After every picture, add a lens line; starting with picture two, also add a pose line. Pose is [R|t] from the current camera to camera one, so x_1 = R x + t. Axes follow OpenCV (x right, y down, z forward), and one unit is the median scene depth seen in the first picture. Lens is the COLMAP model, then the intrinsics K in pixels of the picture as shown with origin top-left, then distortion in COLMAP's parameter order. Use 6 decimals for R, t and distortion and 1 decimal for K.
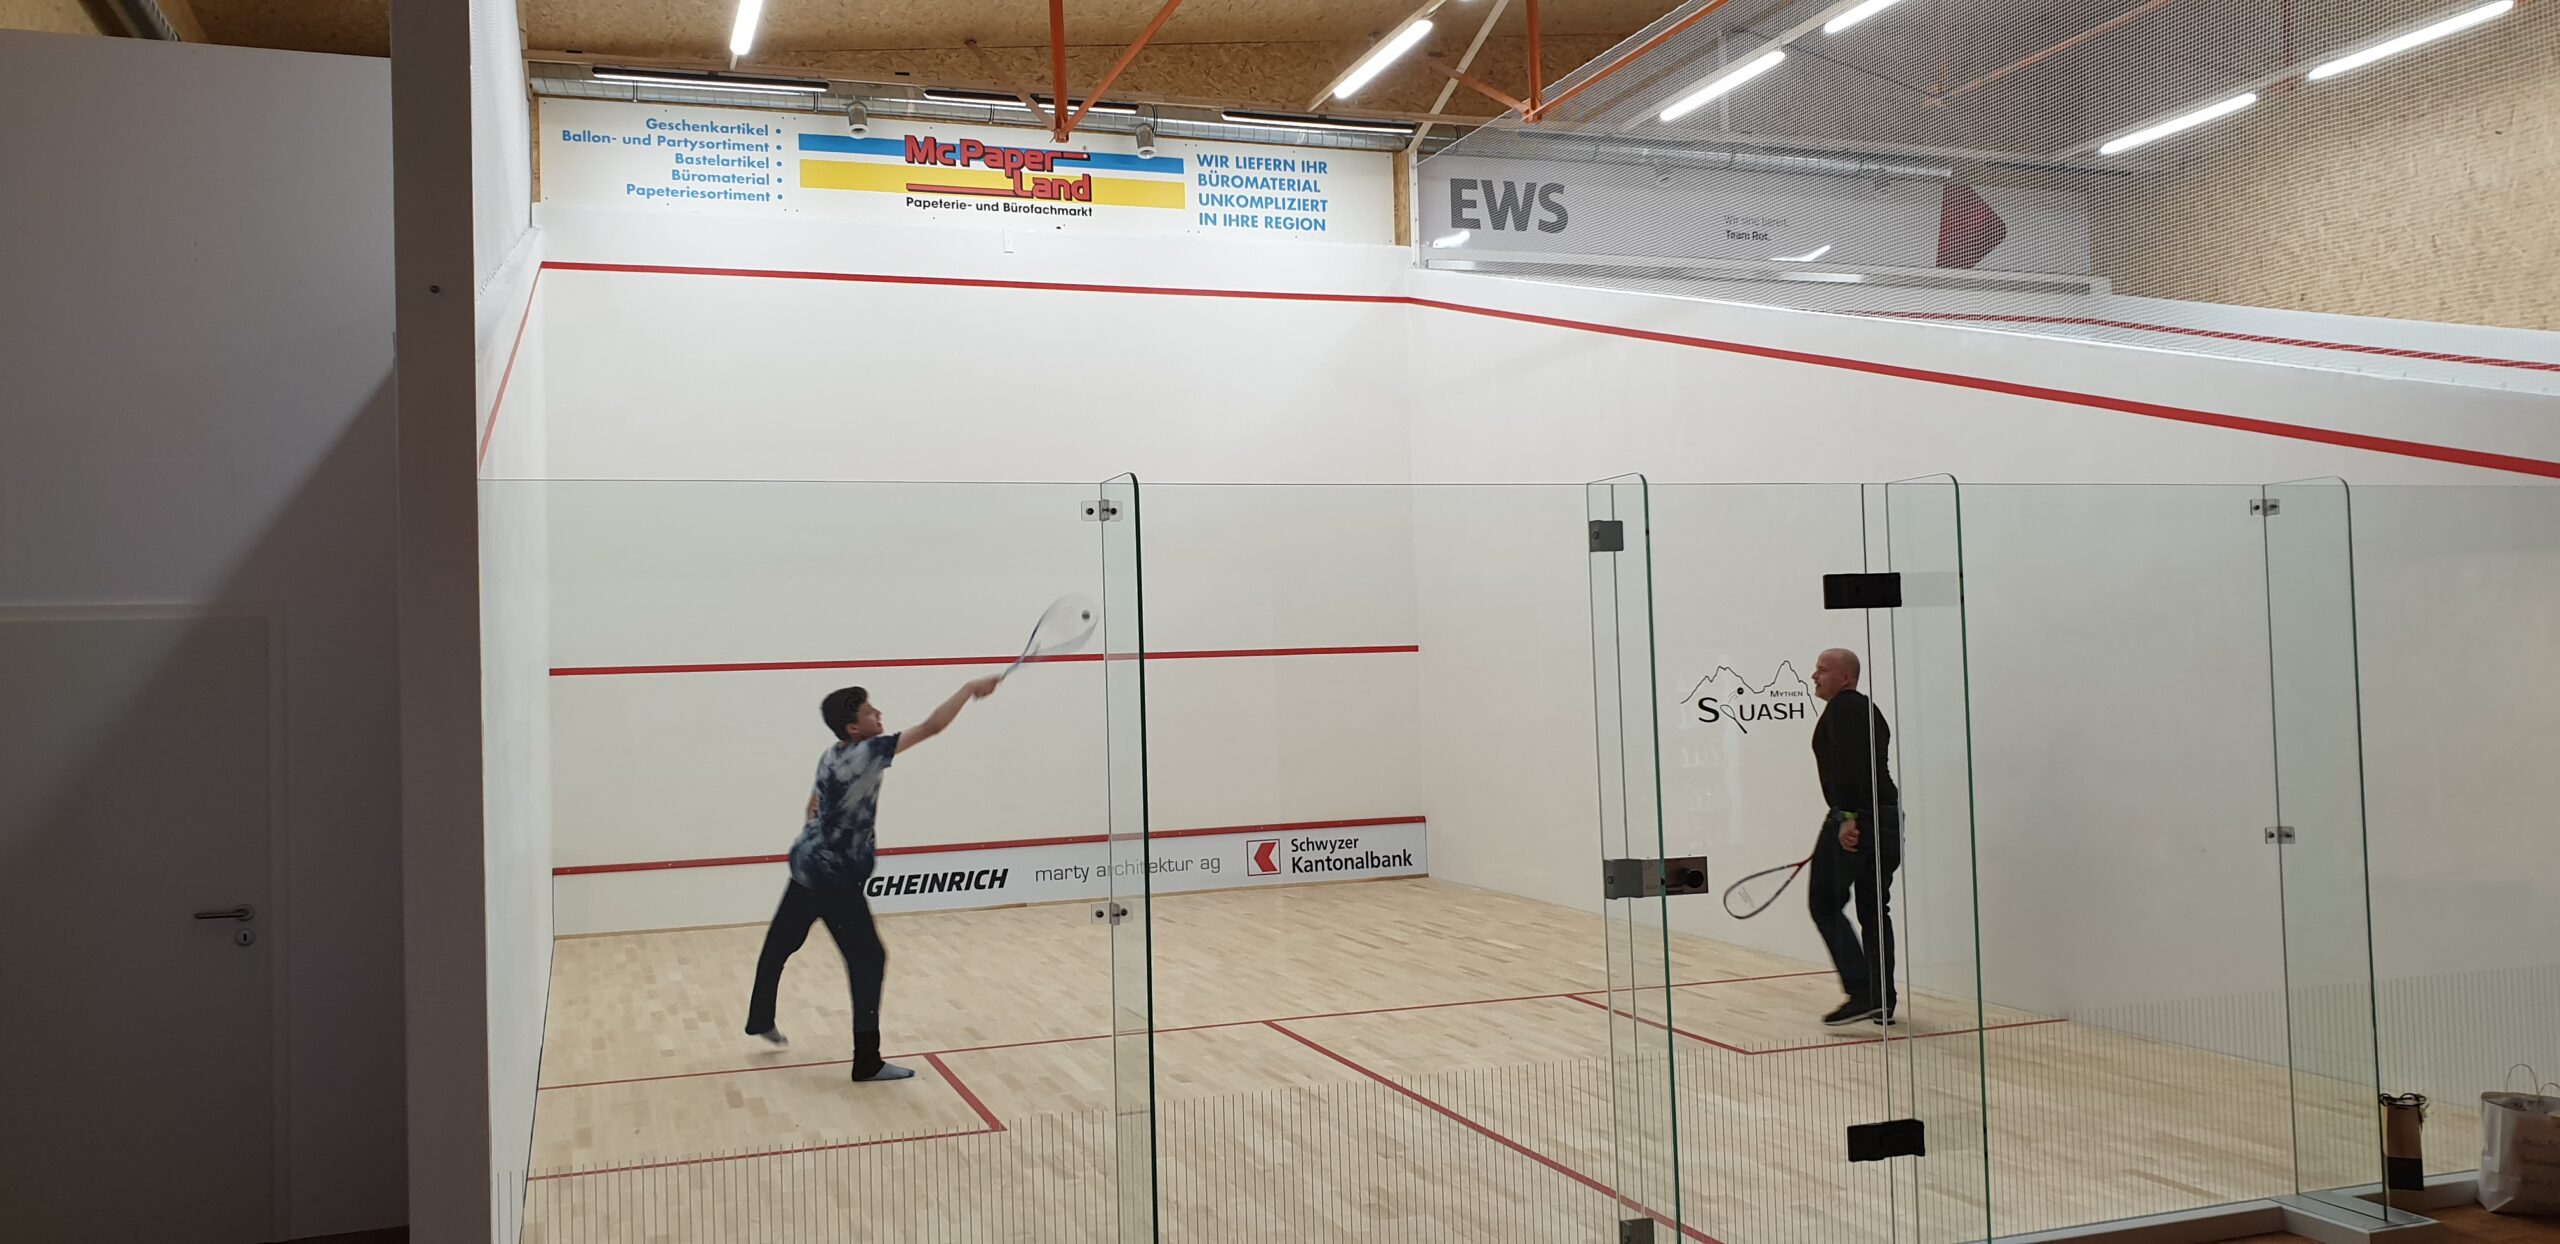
lens RADIAL K [[2017.5, 0, 1235.1], [0, 2017.5, 684.2], [0, 0, 1]] dist [0.009109, -0.035482]
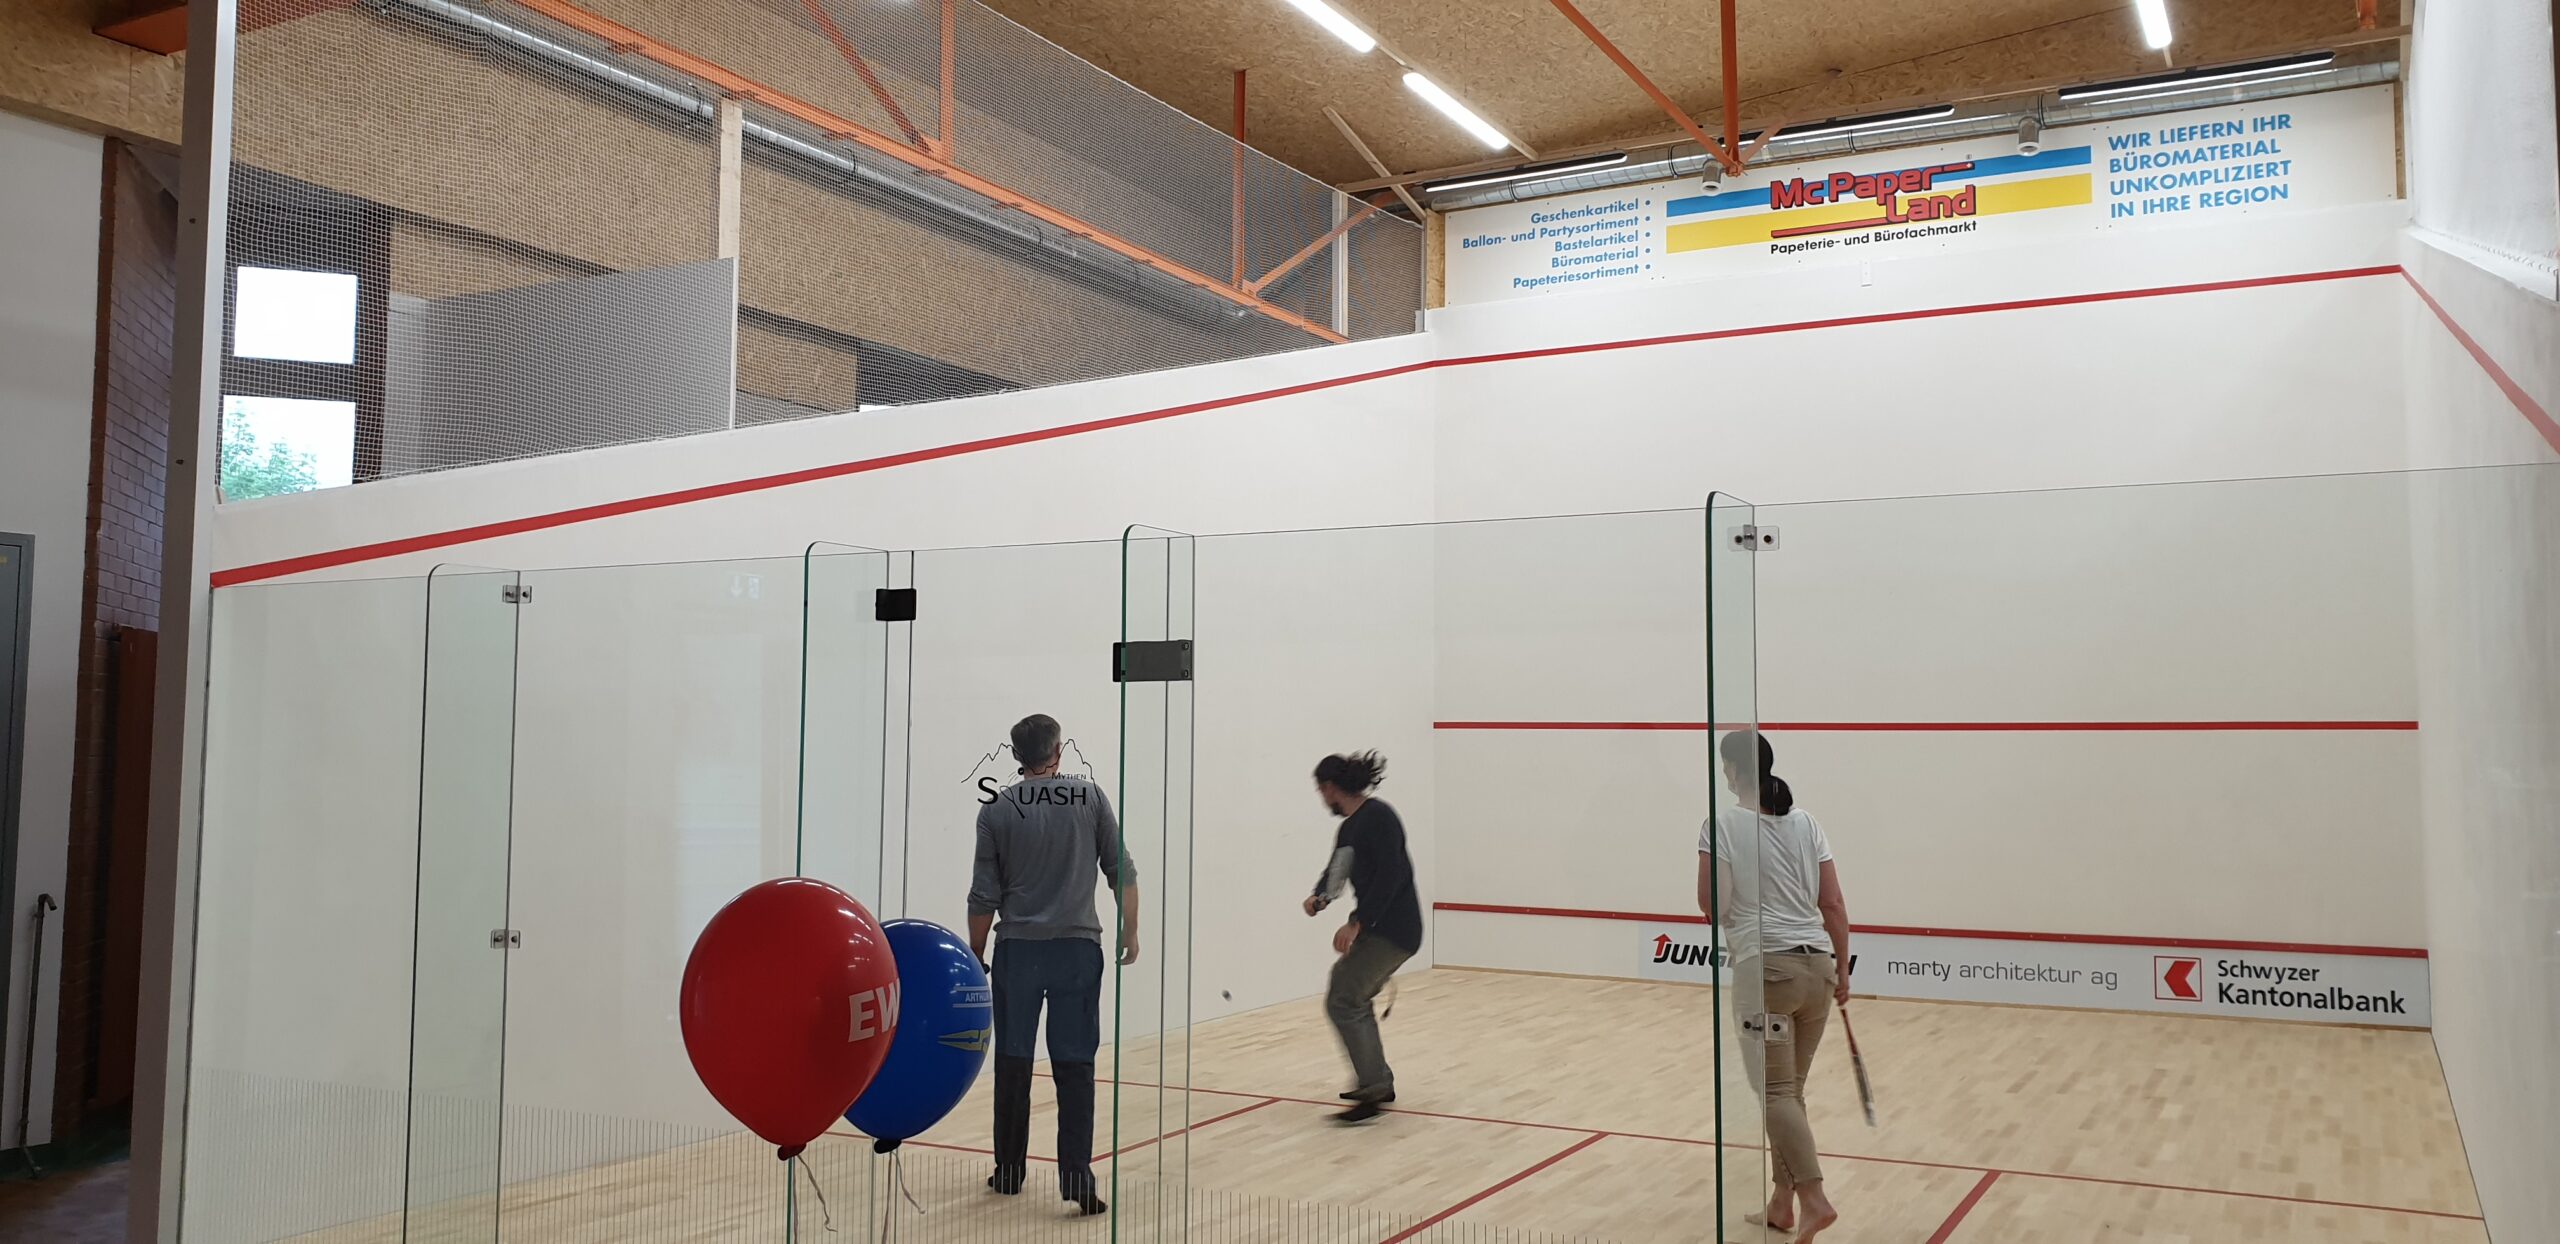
lens RADIAL K [[2017.5, 0, 1267.2], [0, 2017.5, 618.1], [0, 0, 1]] dist [0.009109, -0.035482]
pose [[0.667746, -0.017793, -0.744176, 0.379960], [-0.027544, 0.998439, -0.048588, -0.009303], [0.743879, 0.052942, 0.666214, 0.182269]]
